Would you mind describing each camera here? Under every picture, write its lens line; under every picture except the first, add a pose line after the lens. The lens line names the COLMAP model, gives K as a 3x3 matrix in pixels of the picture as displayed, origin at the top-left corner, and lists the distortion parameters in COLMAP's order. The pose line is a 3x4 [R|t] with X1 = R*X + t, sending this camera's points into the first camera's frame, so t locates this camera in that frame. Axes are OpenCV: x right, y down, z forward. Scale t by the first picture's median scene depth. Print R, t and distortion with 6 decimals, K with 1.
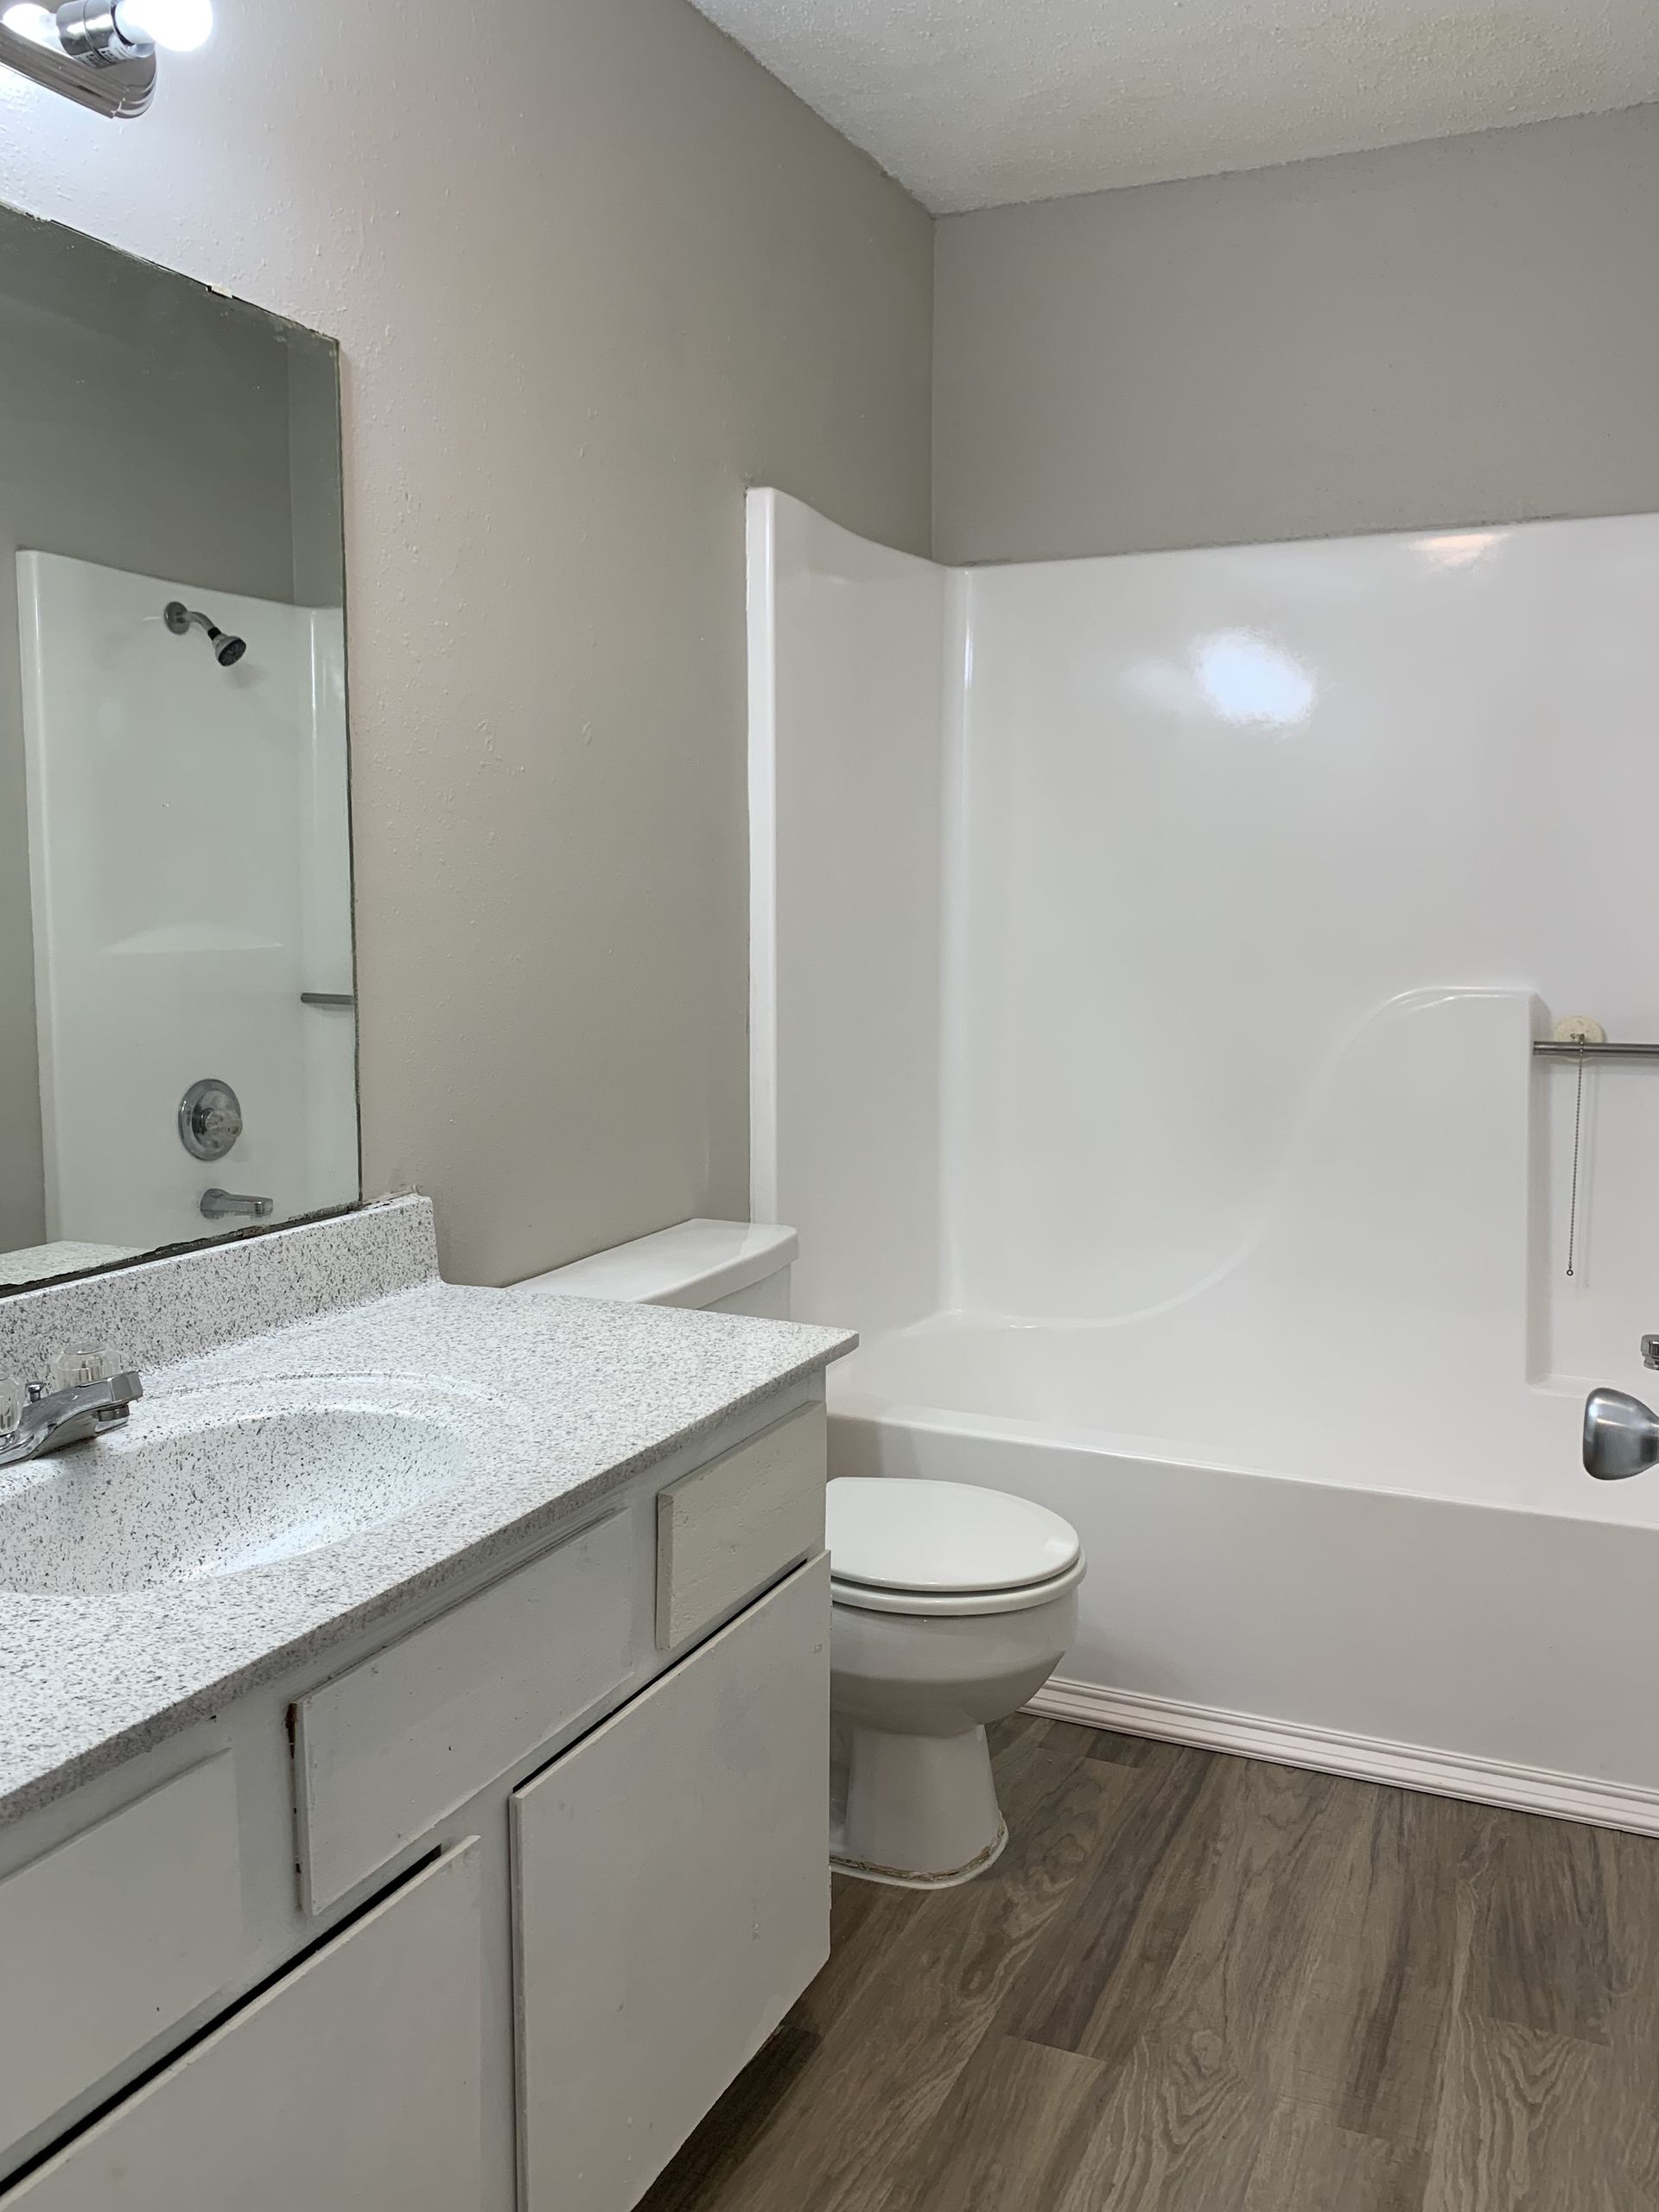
lens RADIAL K [[1689.6, 0, 835.5], [0, 1689.6, 1095.5], [0, 0, 1]] dist [0.001032, -0.002539]
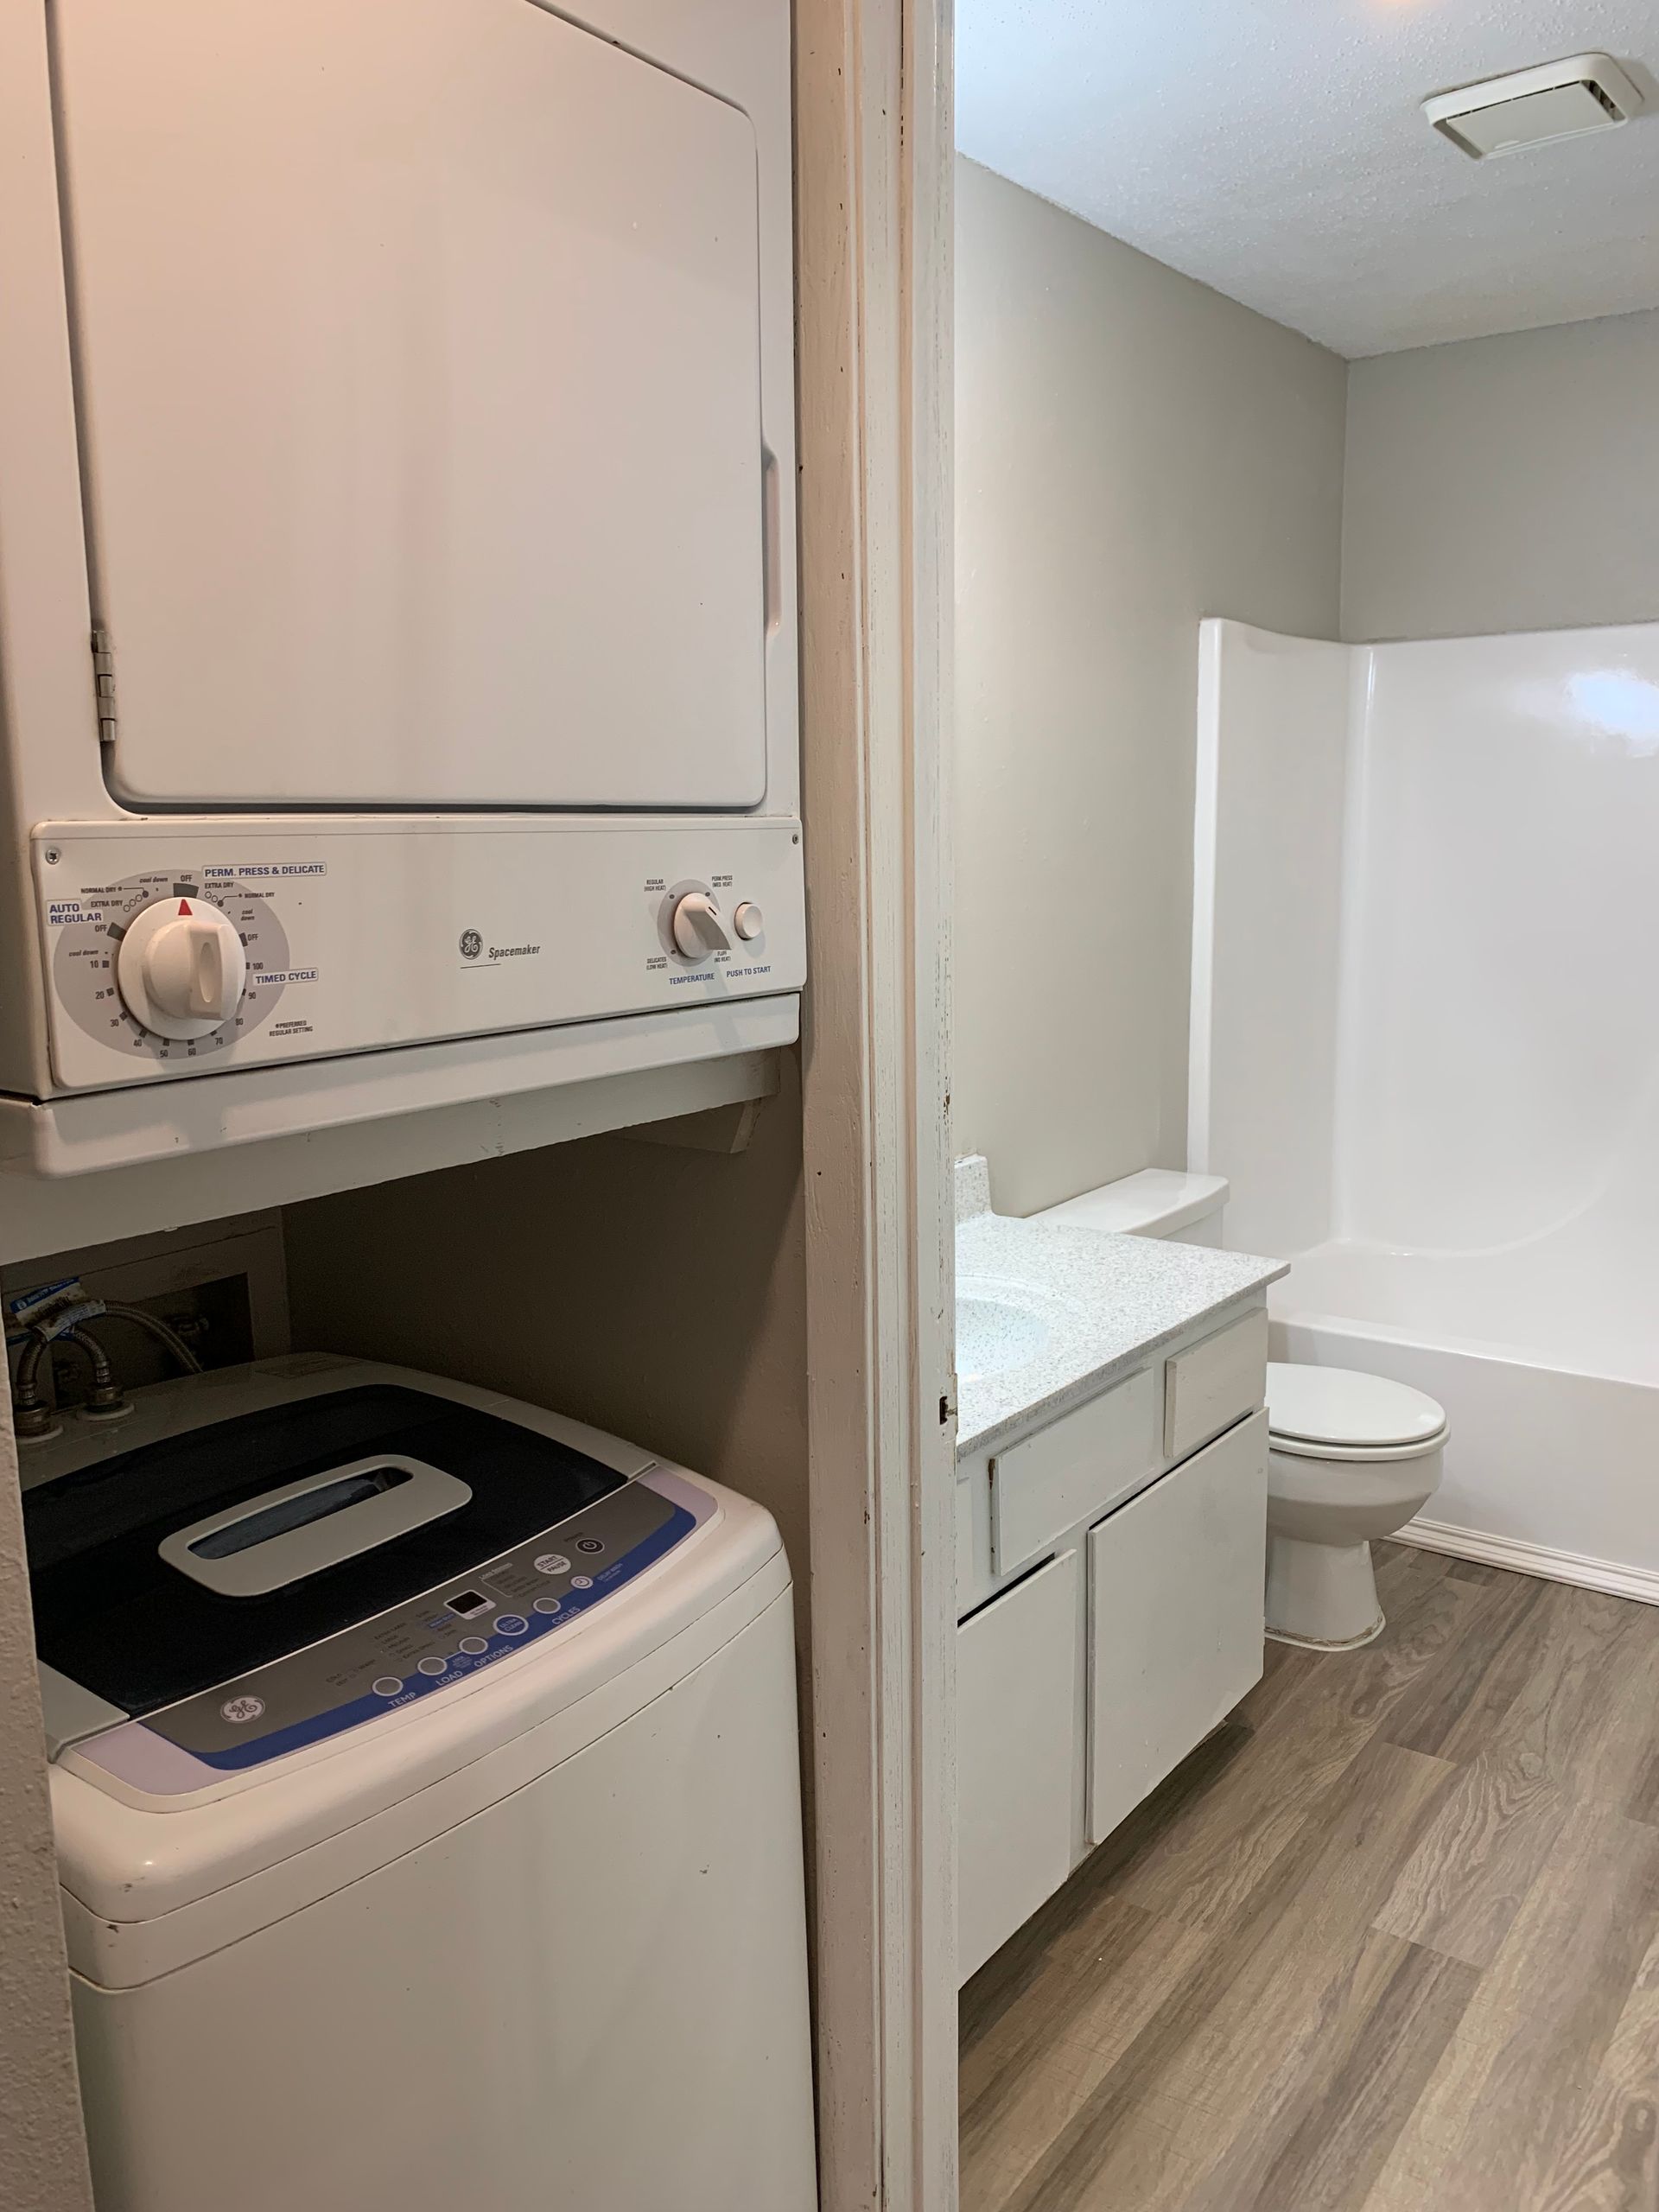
lens RADIAL K [[1689.6, 0, 835.5], [0, 1689.6, 1095.5], [0, 0, 1]] dist [0.001032, -0.002539]
pose [[0.979534, 0.016943, -0.200565, -0.075478], [-0.004841, 0.998146, 0.060677, -0.081542], [0.201221, -0.058464, 0.977800, -0.459431]]
